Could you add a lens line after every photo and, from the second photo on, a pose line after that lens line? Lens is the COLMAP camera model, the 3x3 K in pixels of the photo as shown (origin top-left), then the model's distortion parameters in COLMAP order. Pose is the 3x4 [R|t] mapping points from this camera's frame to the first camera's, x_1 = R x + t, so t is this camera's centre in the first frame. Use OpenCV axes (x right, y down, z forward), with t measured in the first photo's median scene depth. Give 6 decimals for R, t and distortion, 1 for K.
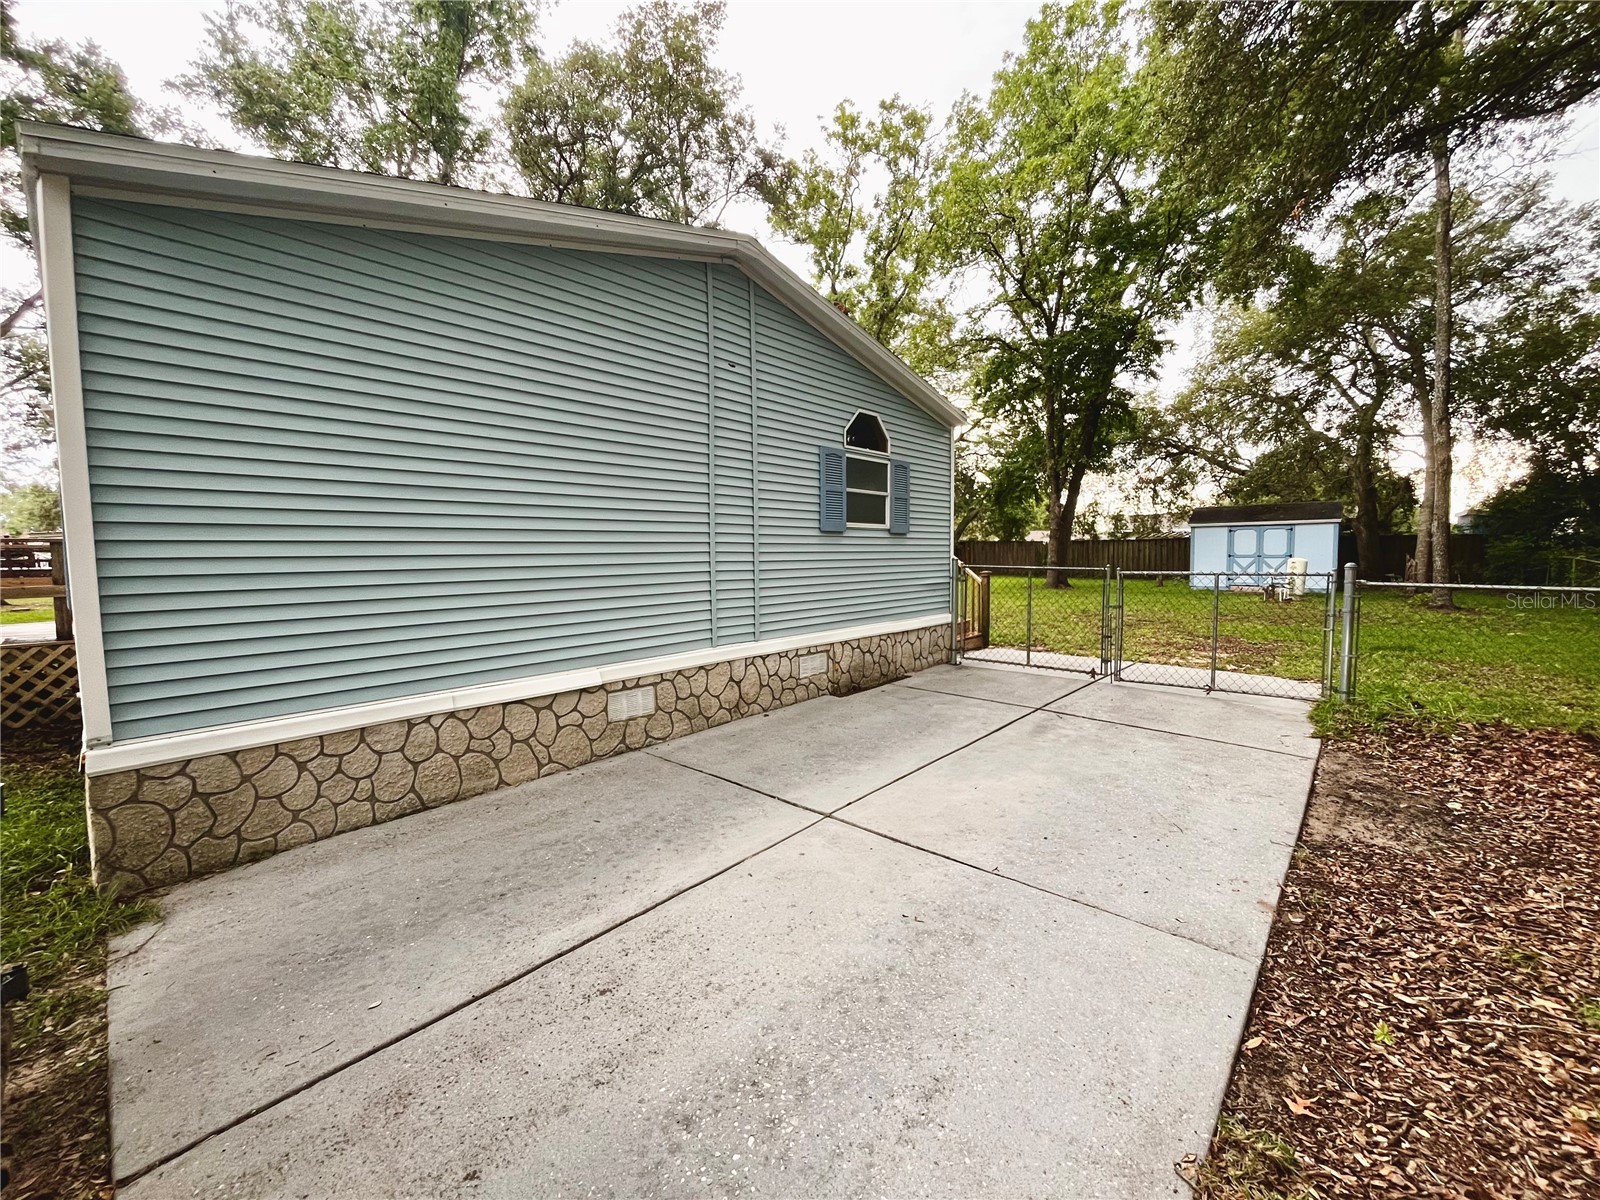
lens RADIAL K [[644.2, 0, 804.2], [0, 644.2, 595.4], [0, 0, 1]] dist [-0.001035, 0.000358]
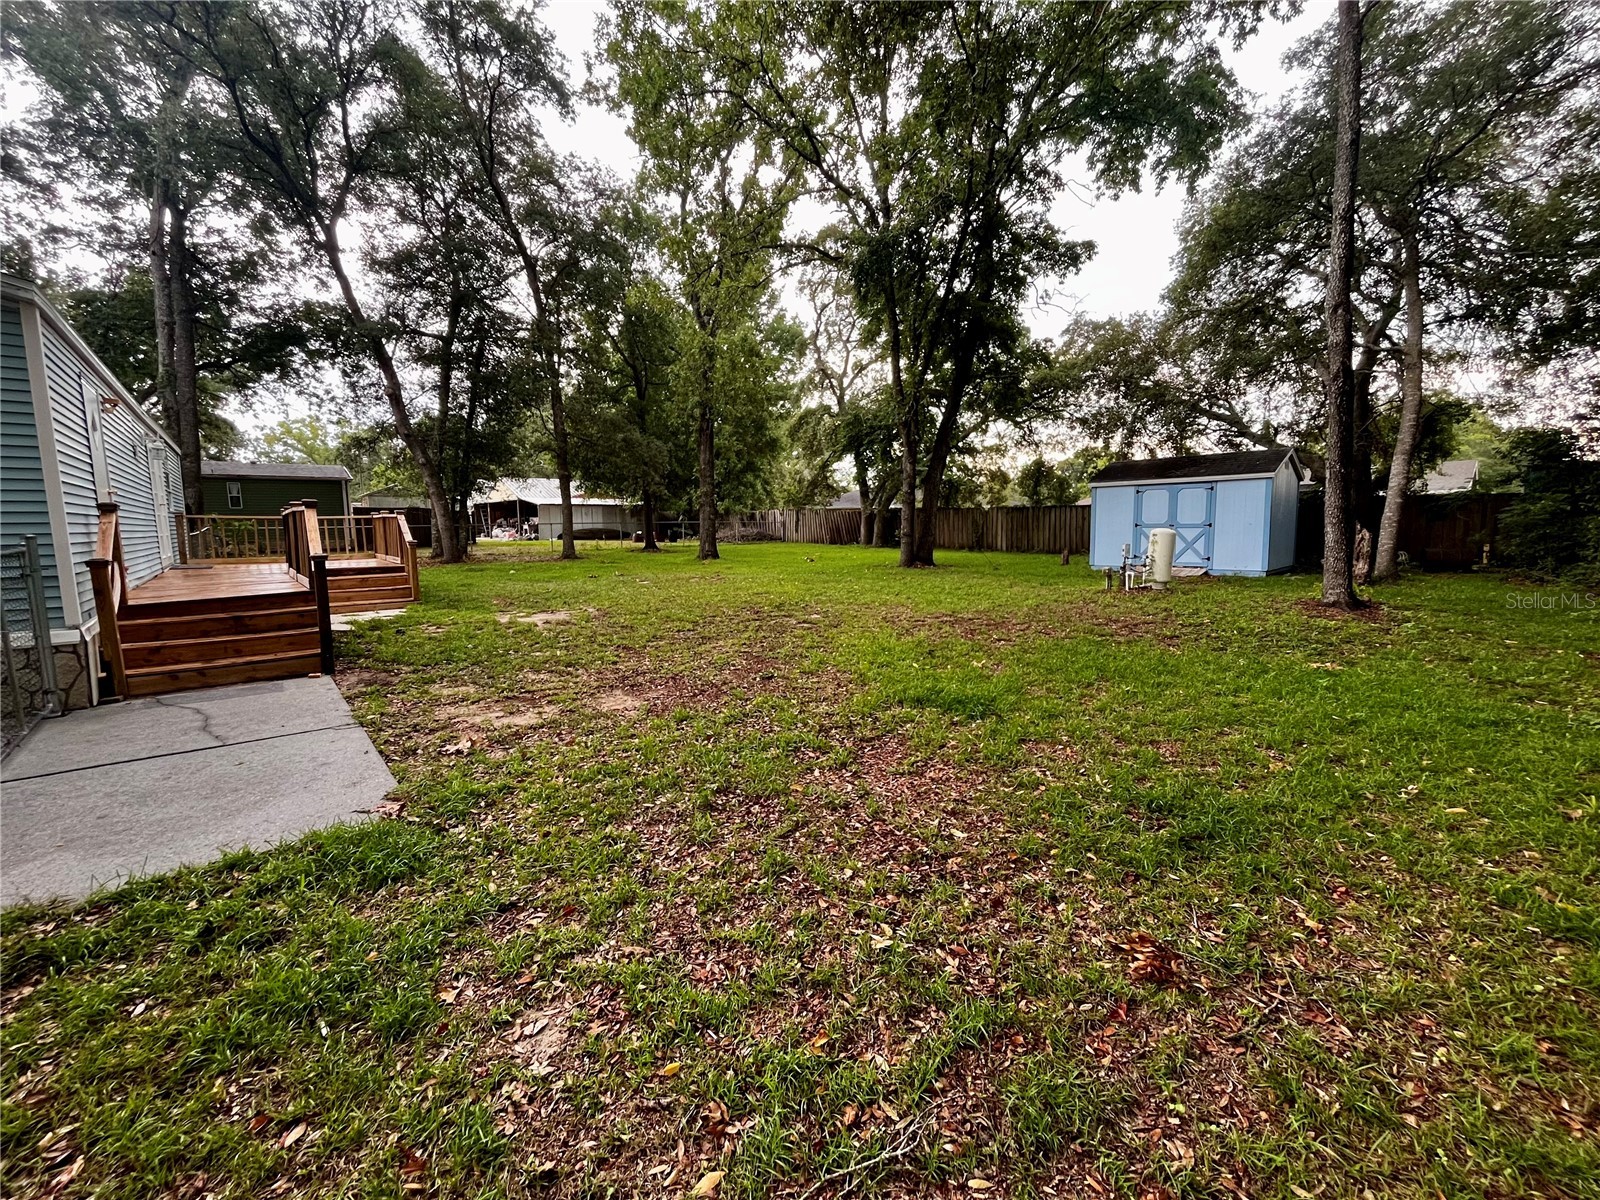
lens RADIAL K [[642.7, 0, 800.2], [0, 642.7, 596.2], [0, 0, 1]] dist [-0.002512, 0.000353]
pose [[0.990105, 0.011425, -0.139862, 1.287016], [-0.004703, 0.998822, 0.048296, -0.044266], [0.140249, -0.047160, 0.988992, 0.679975]]
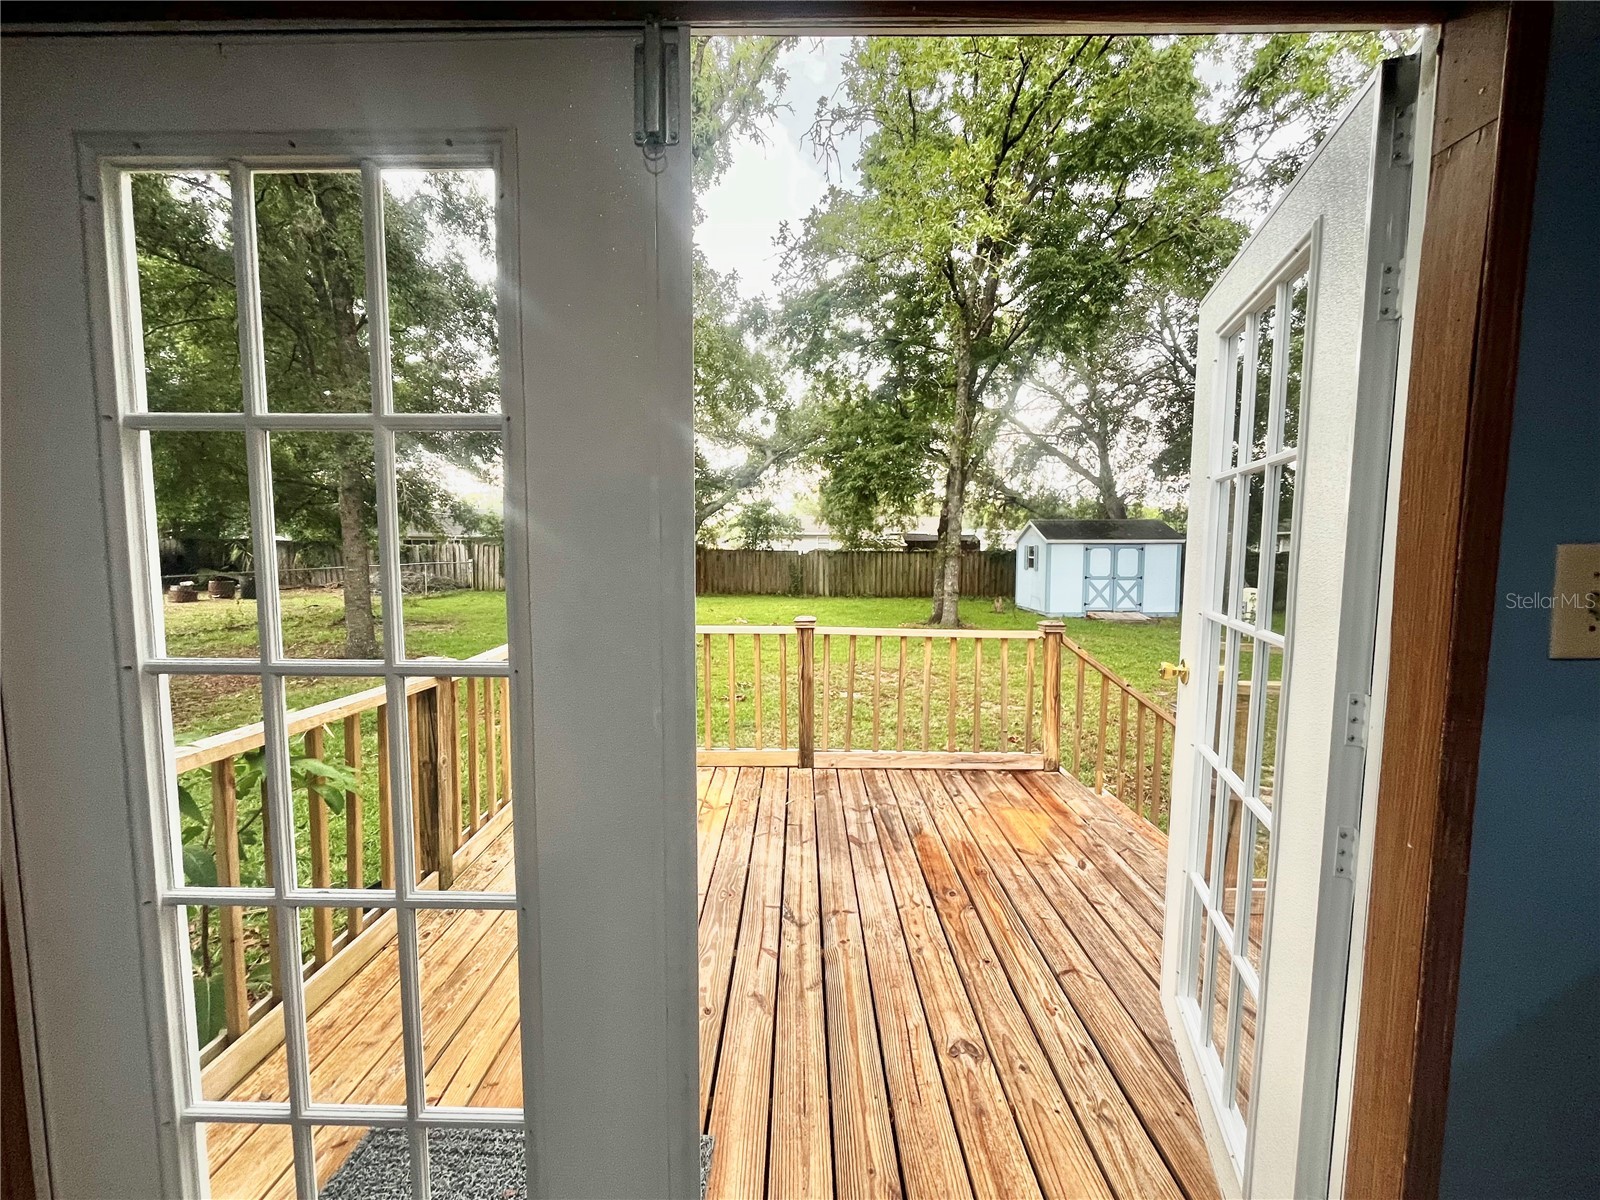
lens RADIAL K [[642.7, 0, 800.2], [0, 642.7, 596.2], [0, 0, 1]] dist [-0.002512, 0.000353]
pose [[0.761369, -0.042181, 0.646946, -0.682795], [0.034251, 0.999105, 0.024833, -0.240607], [-0.647414, 0.003252, 0.762132, 1.987261]]
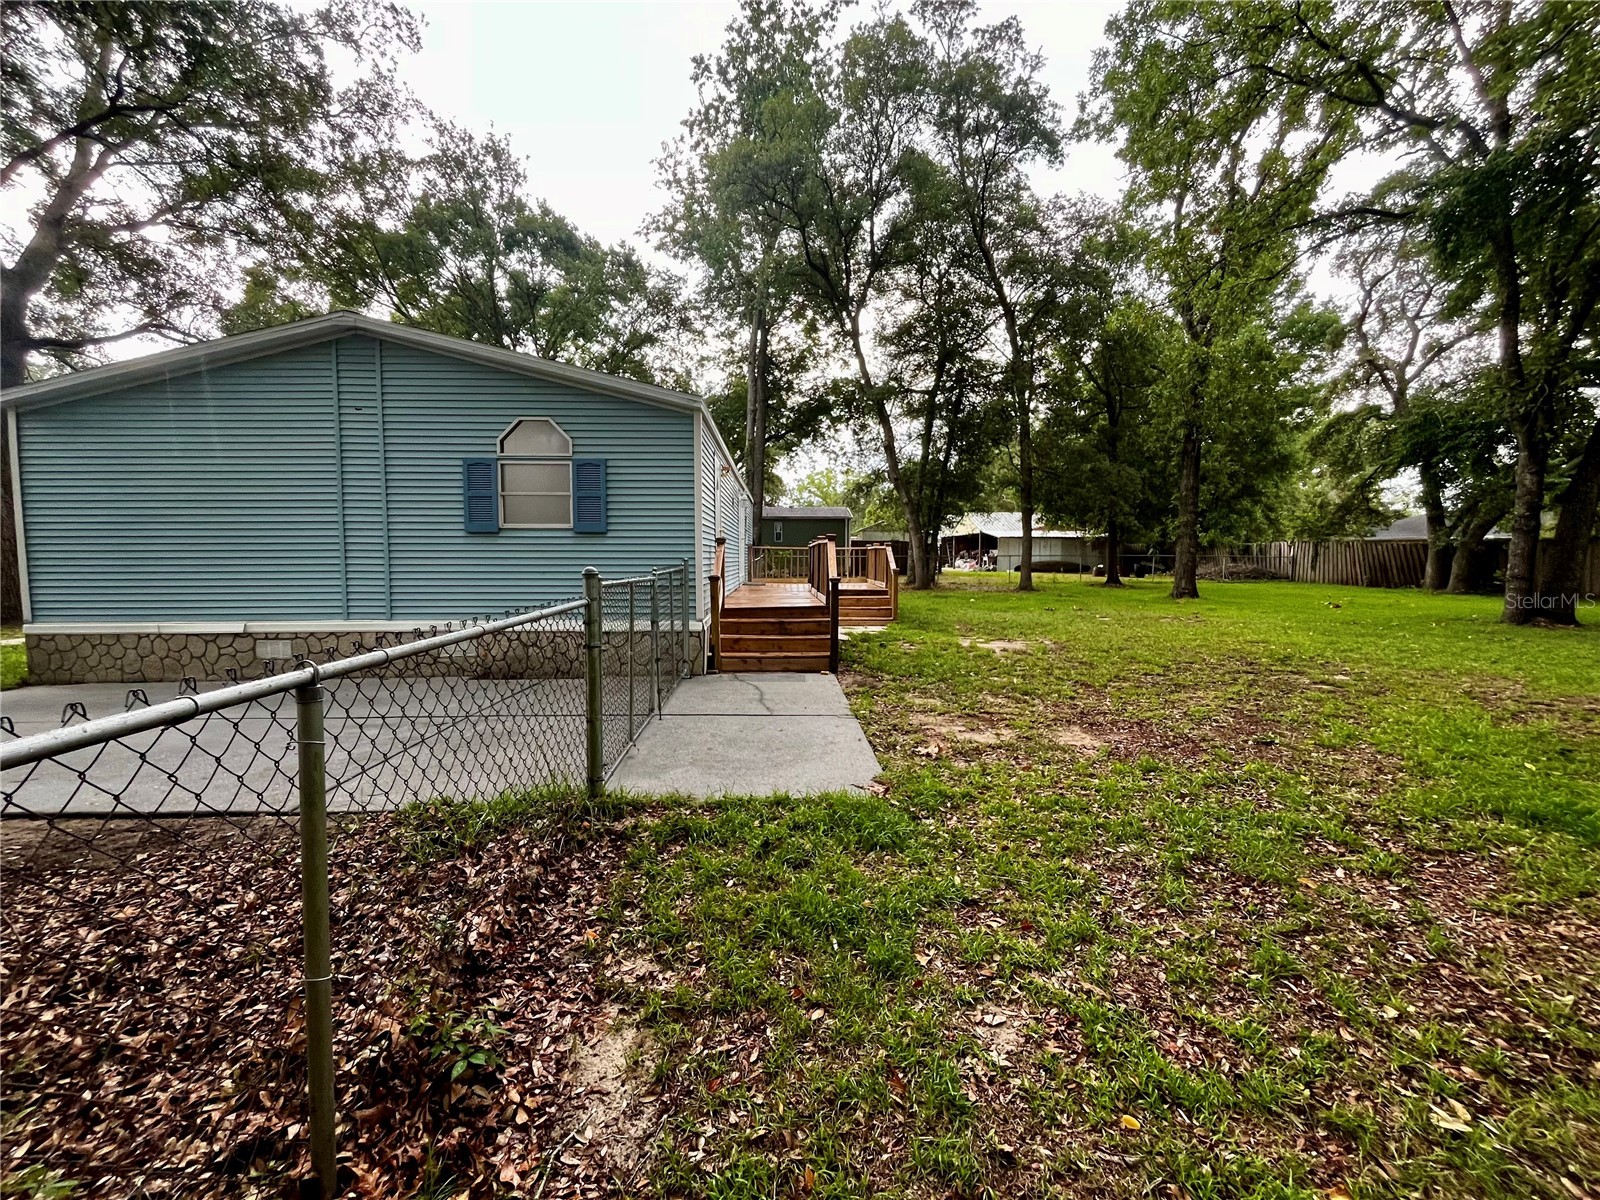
lens RADIAL K [[644.2, 0, 804.2], [0, 644.2, 595.4], [0, 0, 1]] dist [-0.001035, 0.000358]
pose [[0.686598, 0.050762, -0.725263, 1.283291], [-0.055109, 0.998323, 0.017702, -0.041350], [0.724946, 0.027814, 0.688244, 0.654577]]
